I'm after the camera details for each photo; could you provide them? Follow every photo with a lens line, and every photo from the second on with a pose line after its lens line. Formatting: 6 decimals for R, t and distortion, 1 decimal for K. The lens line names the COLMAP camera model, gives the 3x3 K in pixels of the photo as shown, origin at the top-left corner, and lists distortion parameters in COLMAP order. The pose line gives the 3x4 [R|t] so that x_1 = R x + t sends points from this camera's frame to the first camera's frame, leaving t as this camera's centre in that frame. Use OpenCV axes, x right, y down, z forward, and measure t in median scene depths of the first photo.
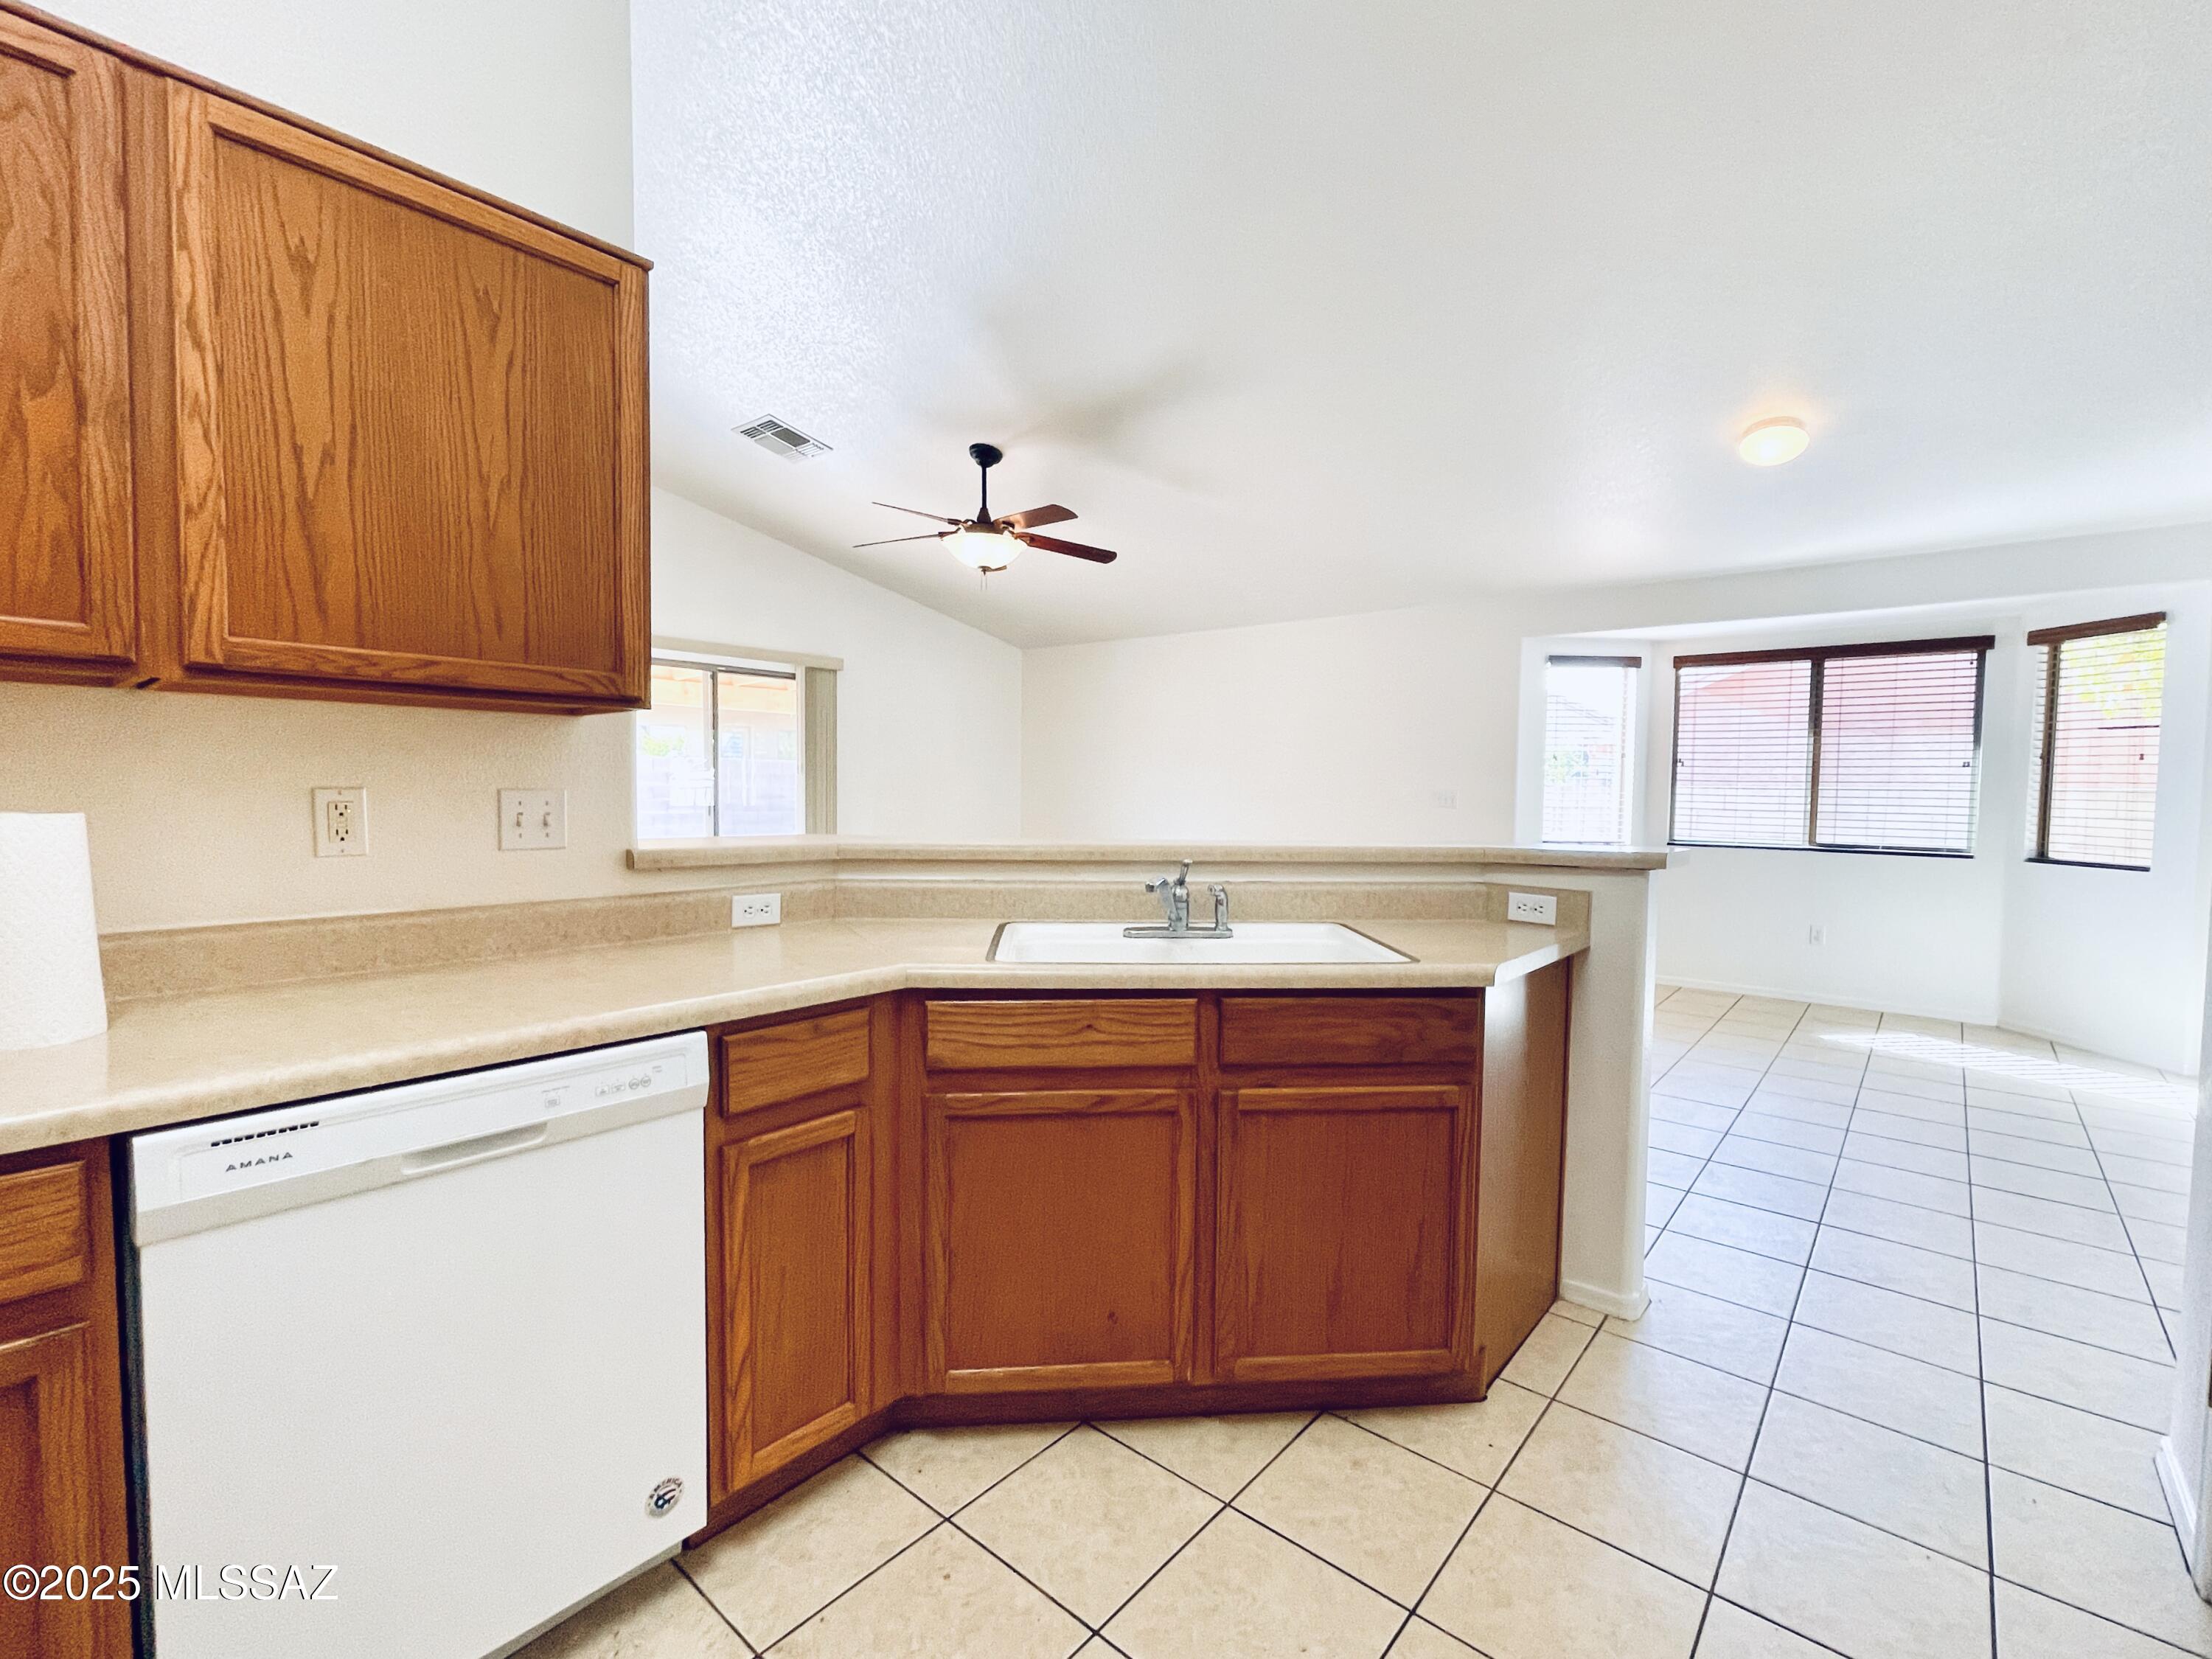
lens RADIAL K [[1004.8, 0, 1107.2], [0, 1004.8, 830.9], [0, 0, 1]] dist [-0.000836, -0.002524]
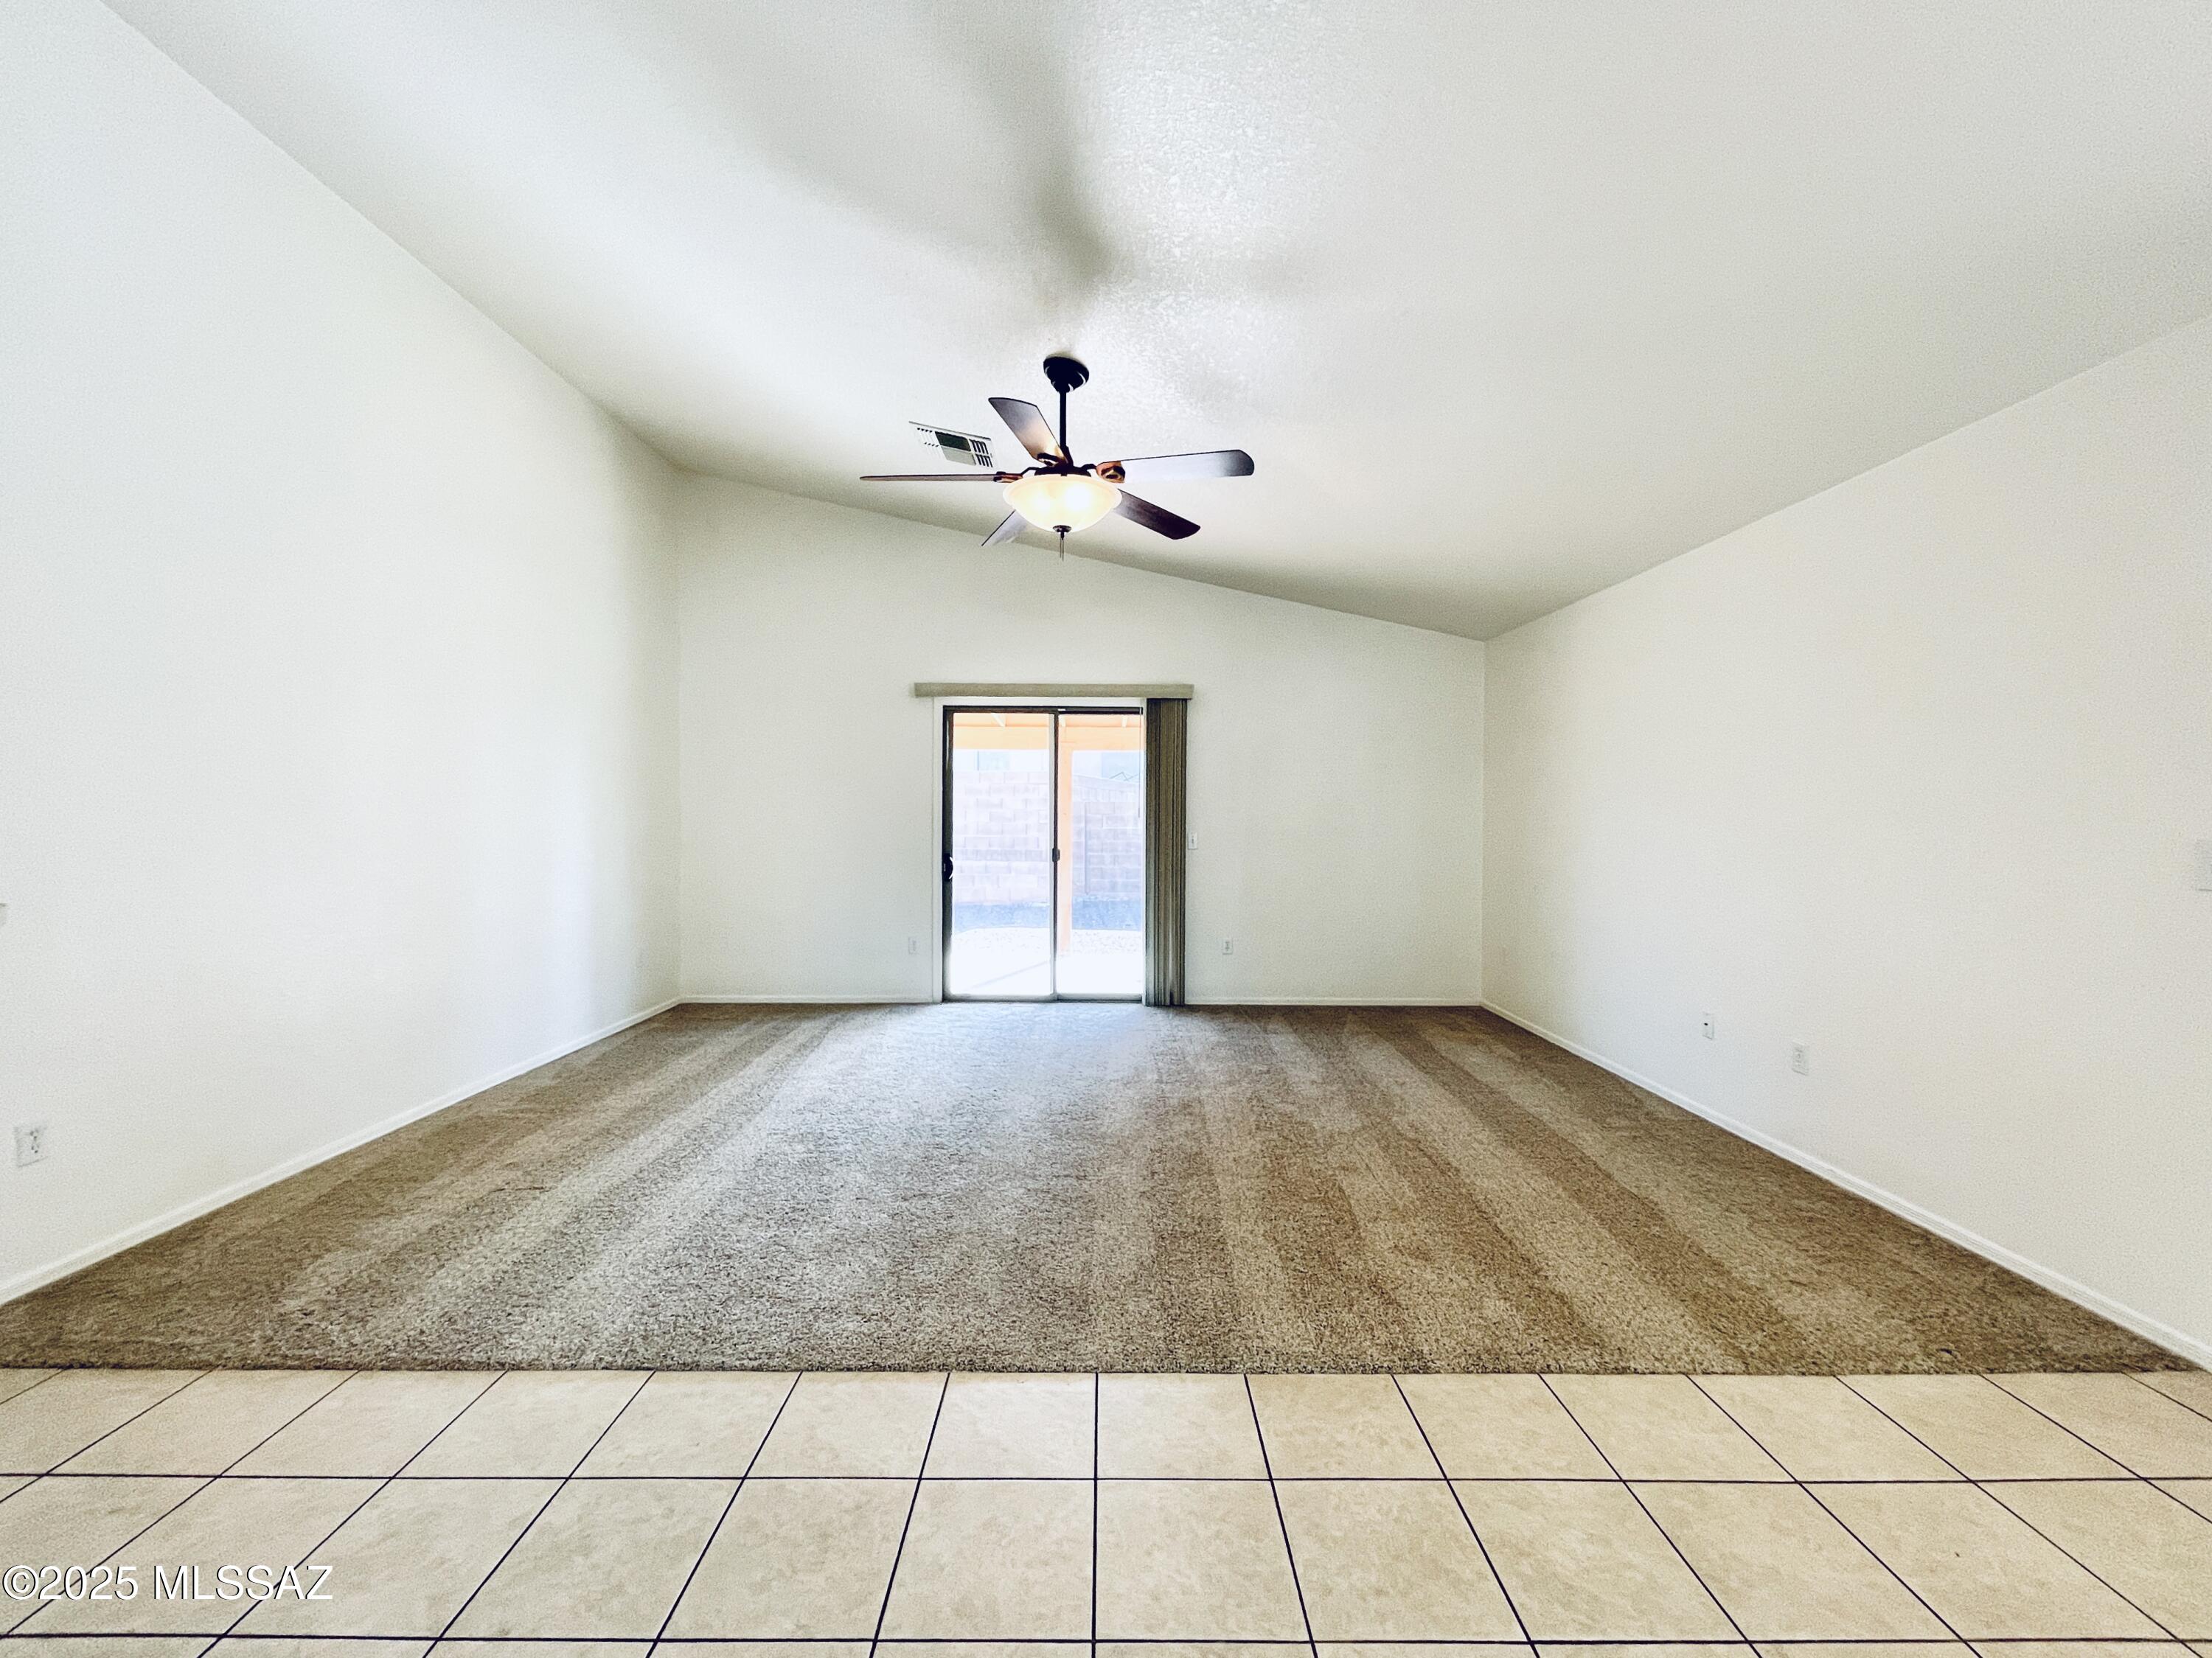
lens RADIAL K [[901.8, 0, 1102.0], [0, 901.8, 835.8], [0, 0, 1]] dist [-0.002022, 0.000485]
pose [[0.654359, -0.000029, -0.756184, 0.402734], [-0.025138, 0.999446, -0.021791, -0.036857], [0.755766, 0.033268, 0.653996, 0.668644]]
